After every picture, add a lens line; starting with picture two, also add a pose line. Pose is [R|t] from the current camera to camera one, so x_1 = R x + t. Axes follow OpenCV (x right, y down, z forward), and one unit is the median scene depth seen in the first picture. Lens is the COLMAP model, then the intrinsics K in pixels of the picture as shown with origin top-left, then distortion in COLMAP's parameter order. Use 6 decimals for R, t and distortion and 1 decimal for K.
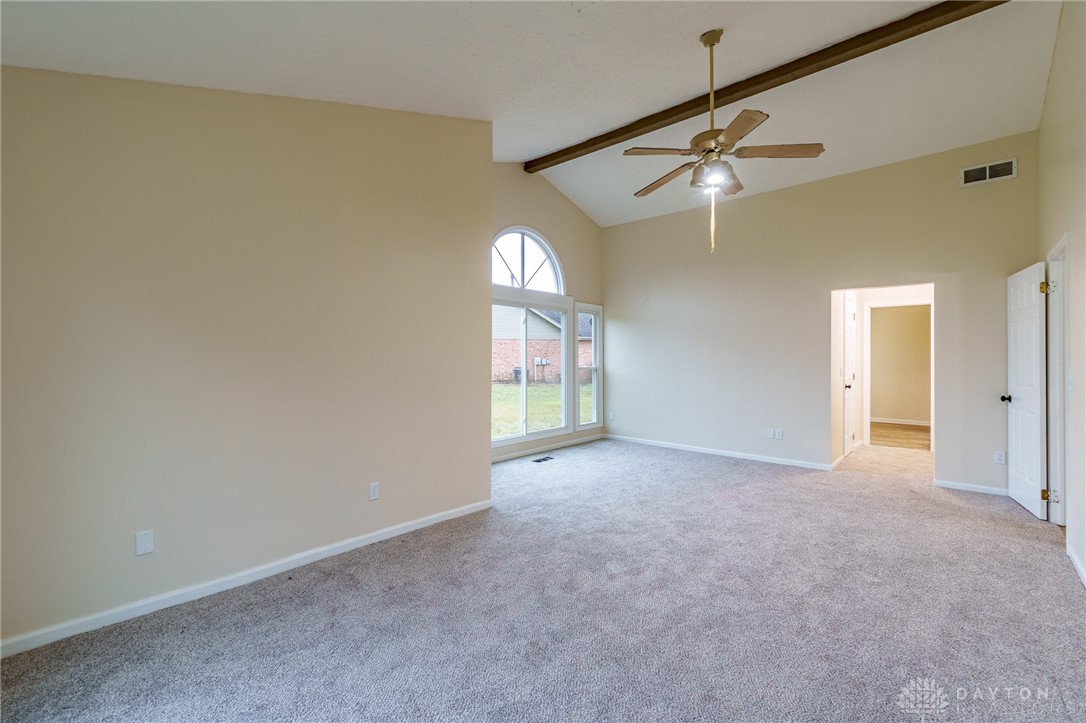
lens RADIAL K [[467.7, 0, 544.4], [0, 467.7, 354.9], [0, 0, 1]] dist [-0.001675, 0.000048]
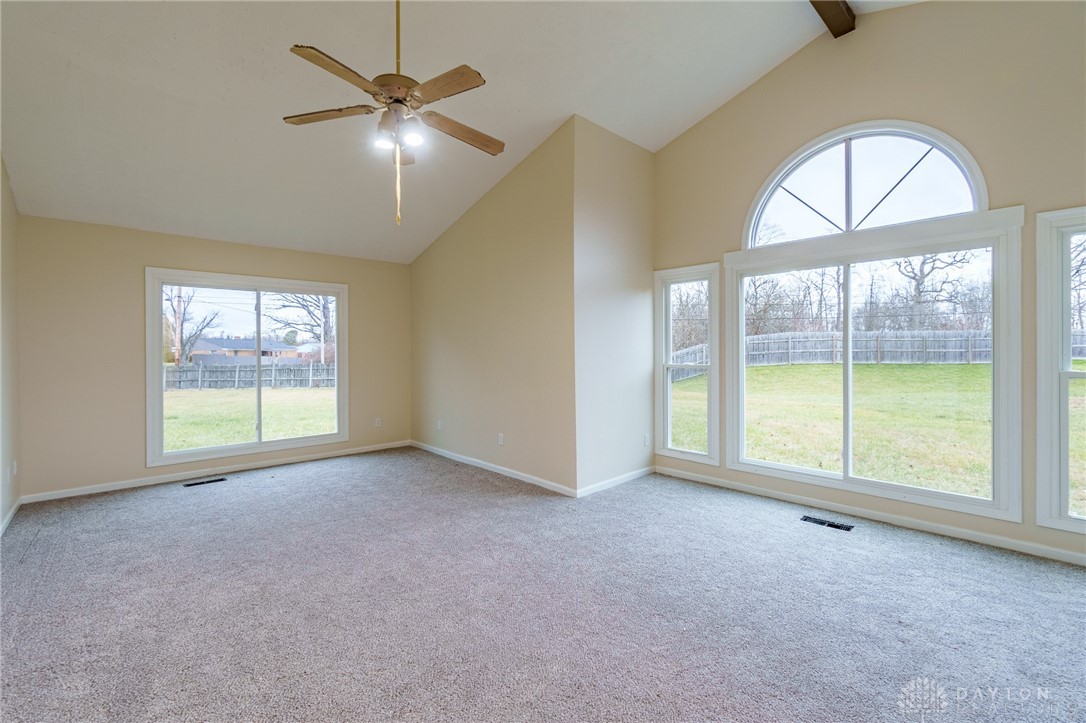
lens RADIAL K [[467.7, 0, 544.4], [0, 467.7, 354.9], [0, 0, 1]] dist [-0.001675, 0.000048]
pose [[-0.111106, 0.002551, -0.993805, 0.606825], [0.010633, 0.999943, 0.001378, 0.008782], [0.993752, -0.010414, -0.111127, 0.706884]]
